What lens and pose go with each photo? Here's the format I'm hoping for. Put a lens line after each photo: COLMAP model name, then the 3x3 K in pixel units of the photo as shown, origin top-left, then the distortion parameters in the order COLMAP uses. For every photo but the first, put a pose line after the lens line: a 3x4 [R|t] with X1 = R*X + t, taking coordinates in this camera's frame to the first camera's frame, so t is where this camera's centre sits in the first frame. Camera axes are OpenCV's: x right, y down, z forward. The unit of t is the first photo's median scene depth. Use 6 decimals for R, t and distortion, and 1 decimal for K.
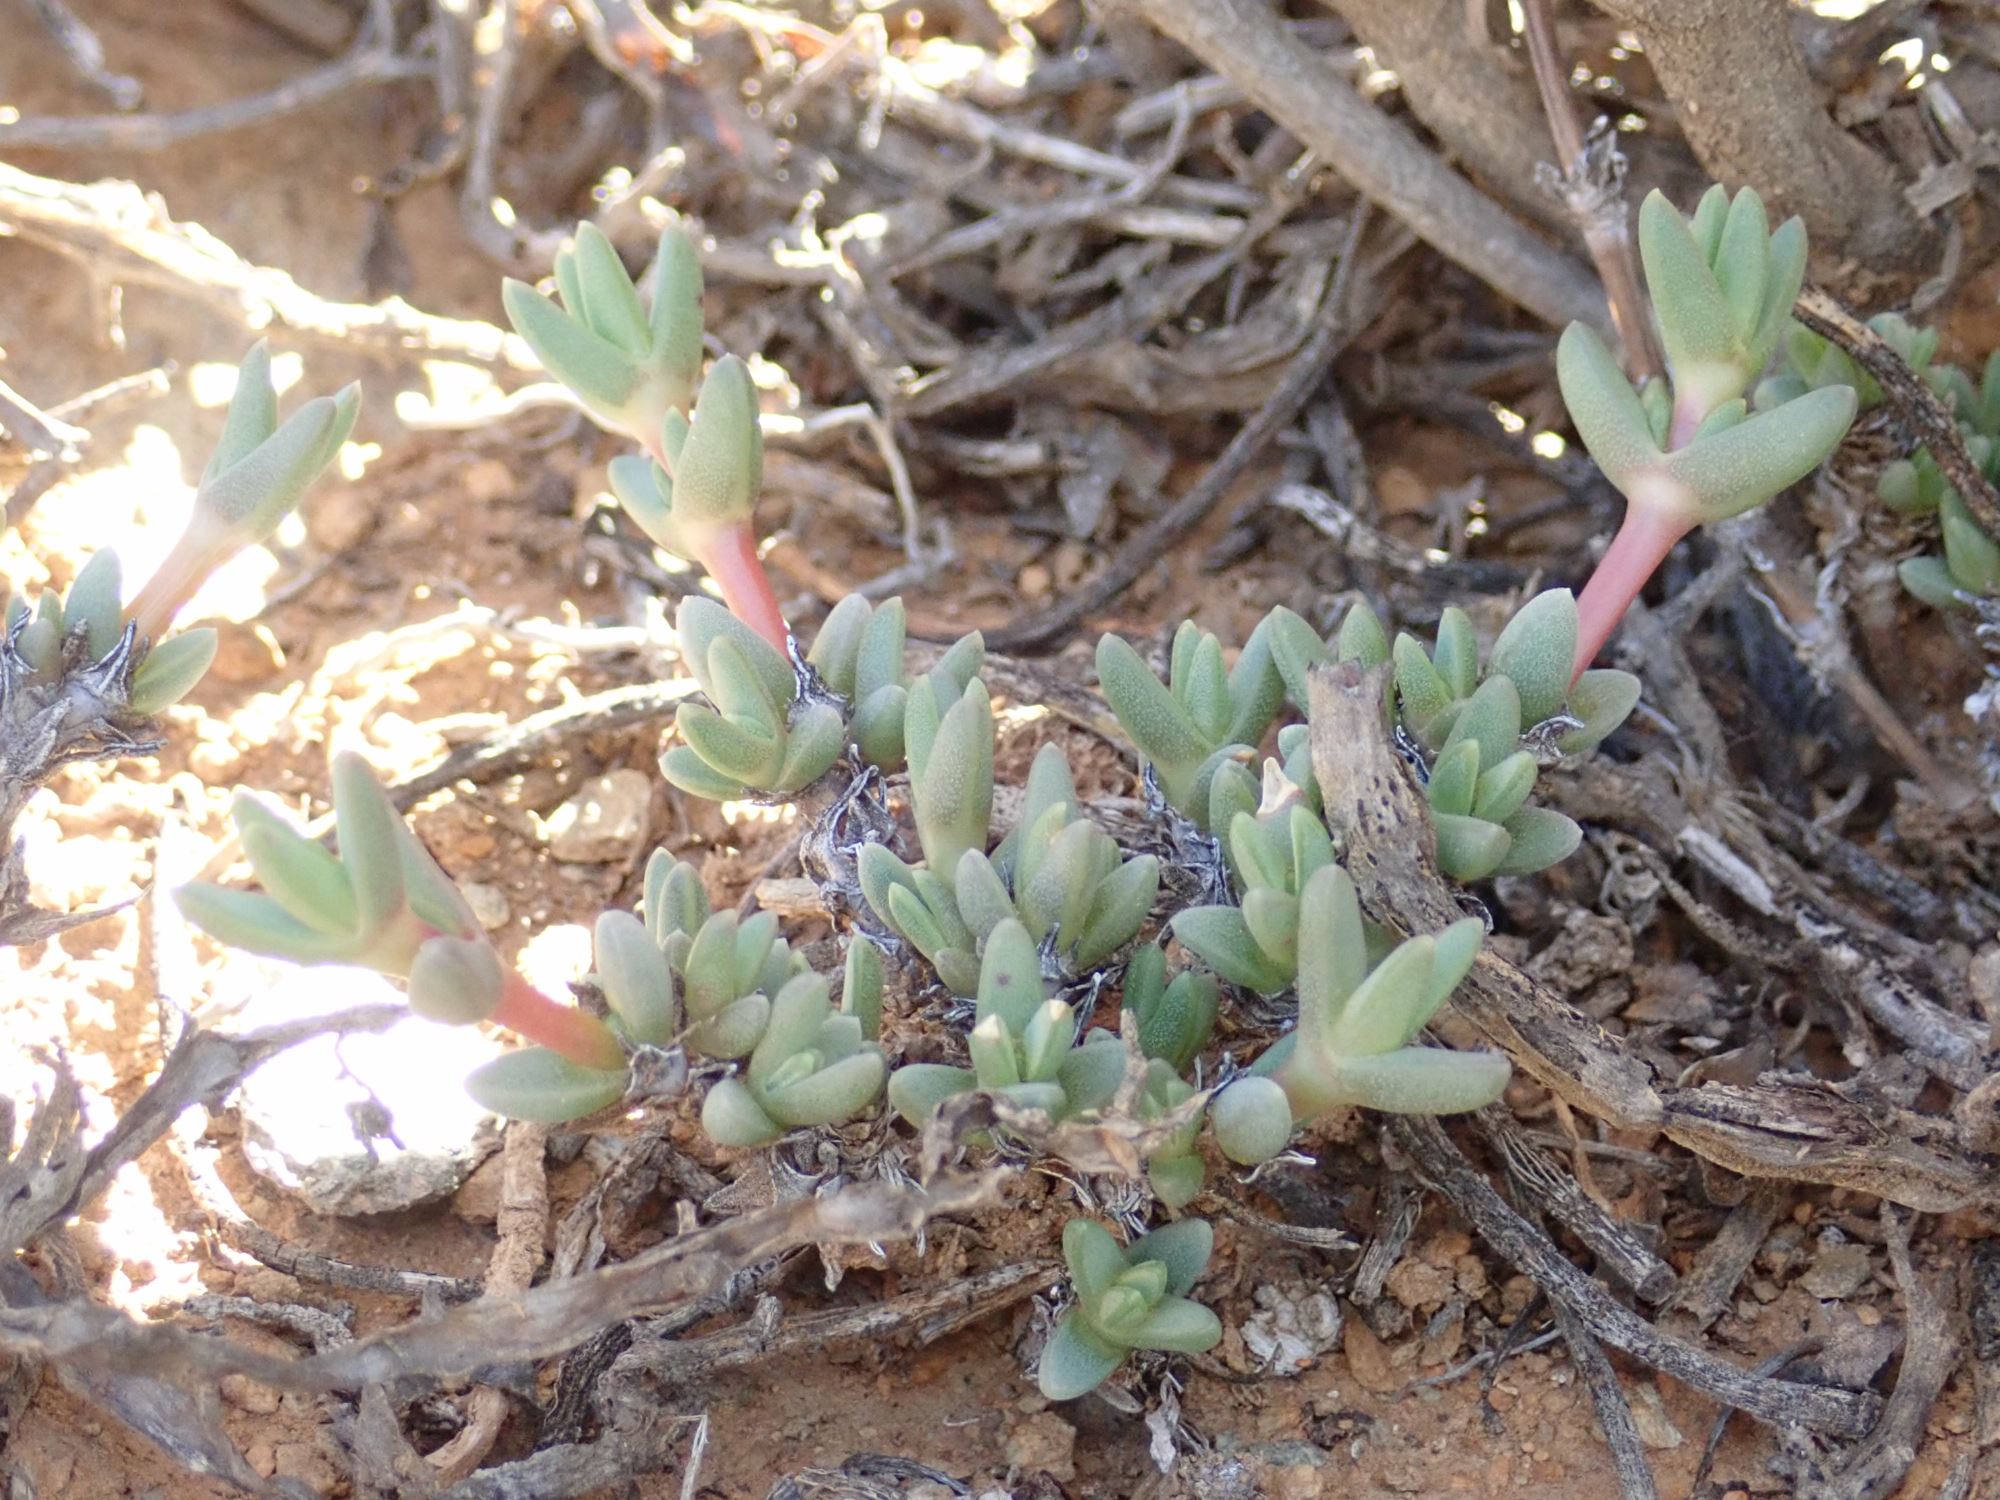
lens RADIAL K [[4597.5, 0, 1000.4], [0, 4597.5, 747.4], [0, 0, 1]] dist [-0.018854, 0.000000]
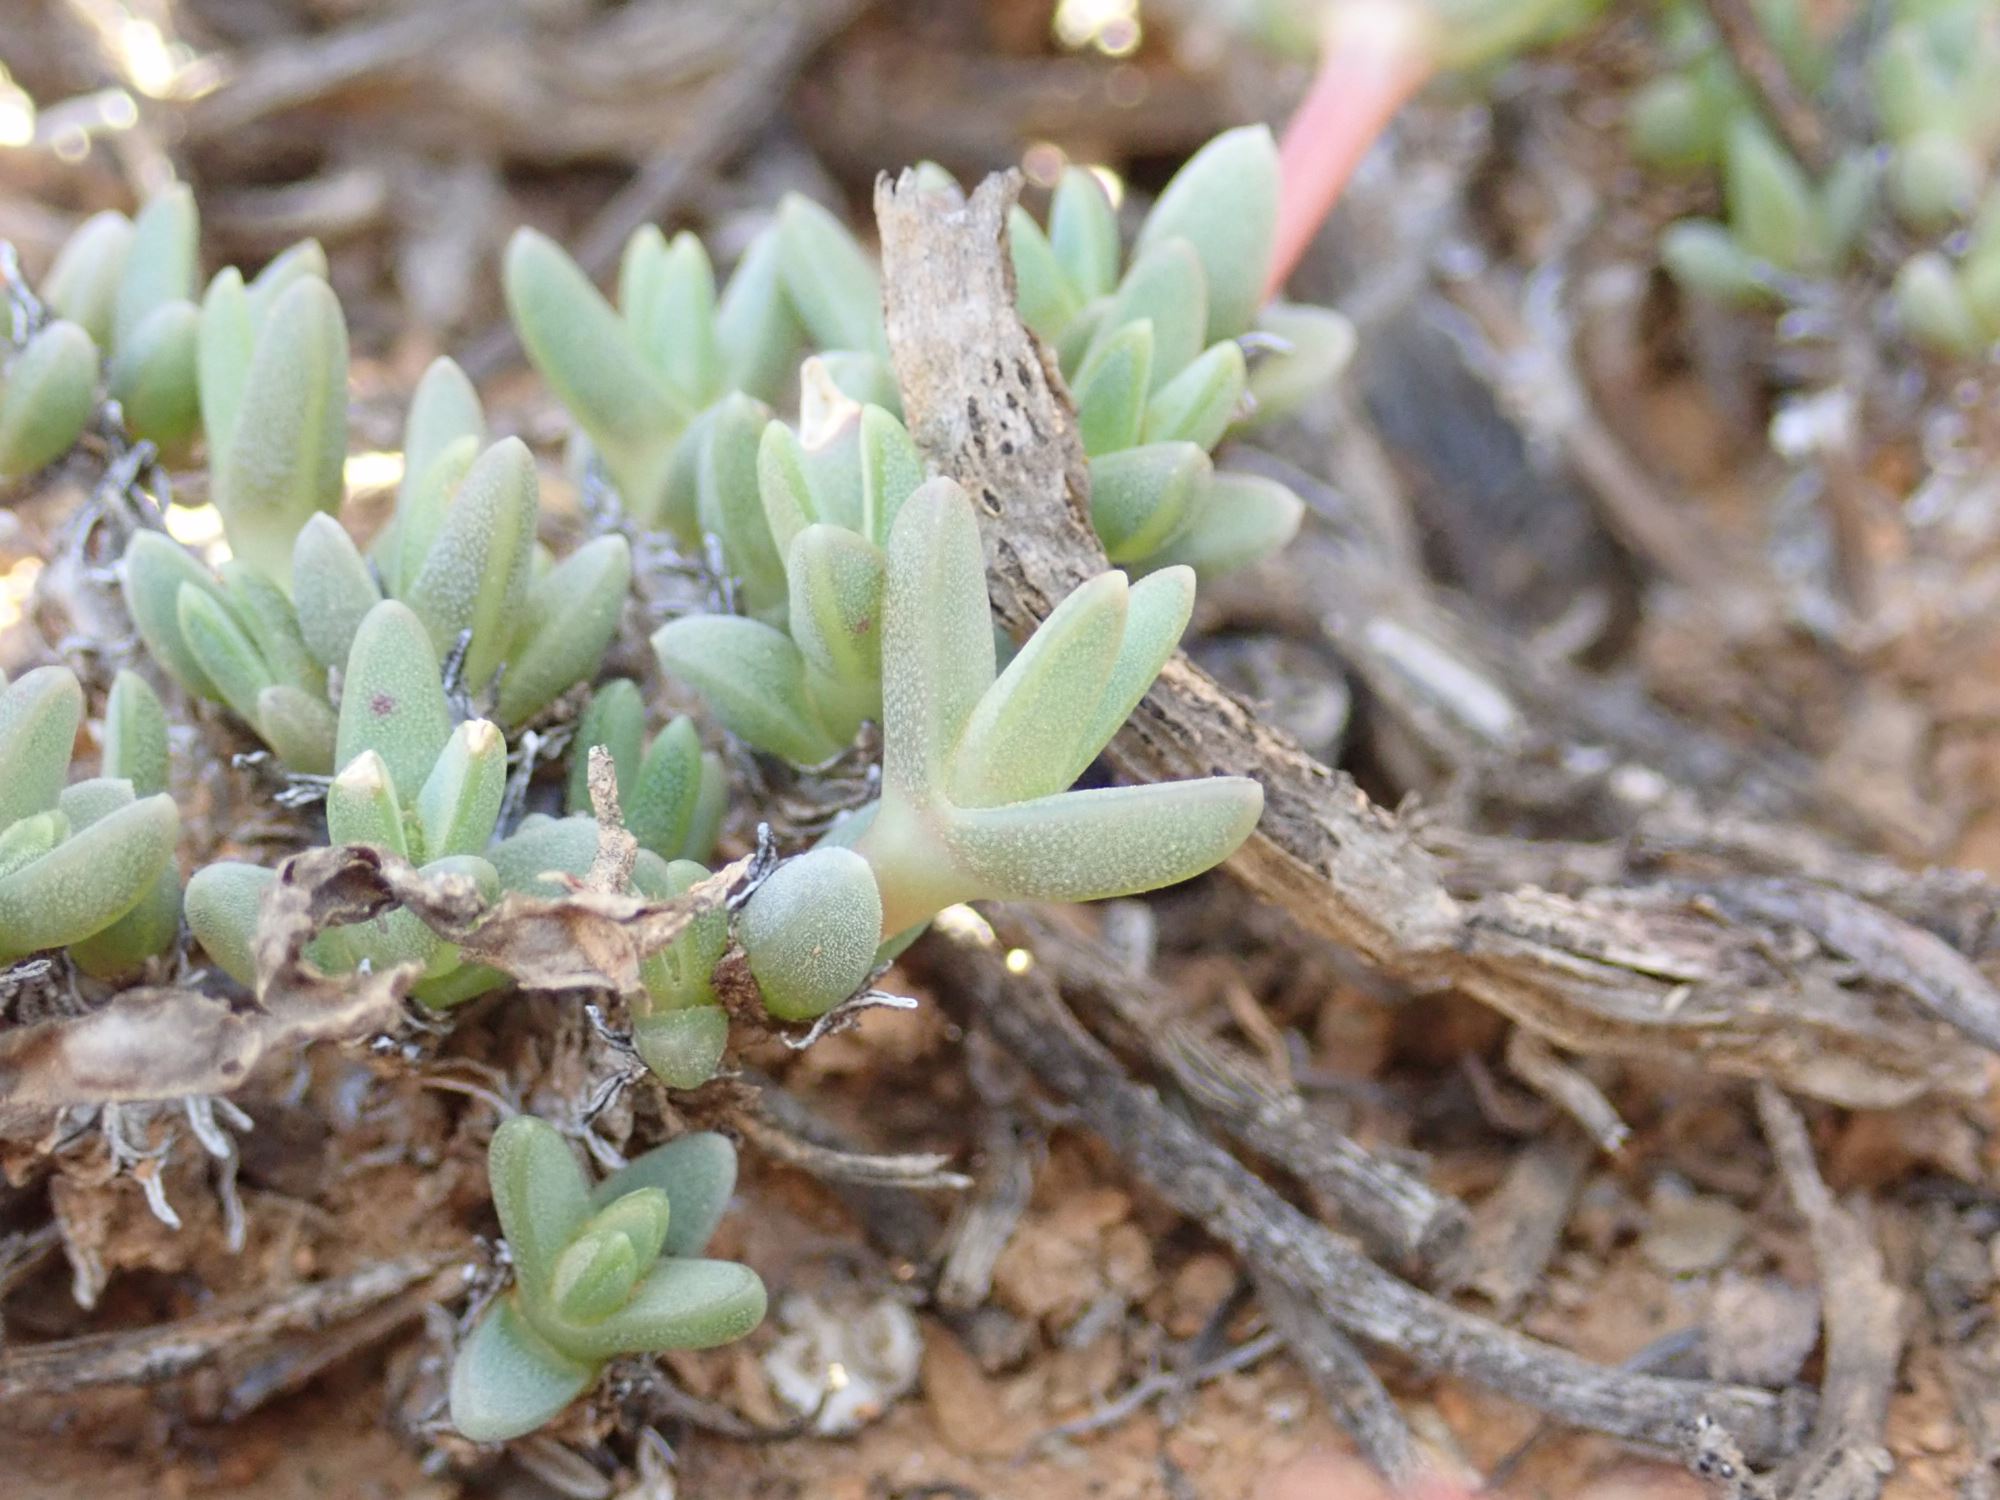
lens RADIAL K [[4597.5, 0, 952.9], [0, 4597.5, 705.2], [0, 0, 1]] dist [-0.018854, 0.000000]
pose [[0.986662, -0.014022, 0.162175, -0.021296], [0.034812, 0.991410, -0.126069, 0.119295], [-0.159015, 0.130034, 0.978675, 0.387079]]
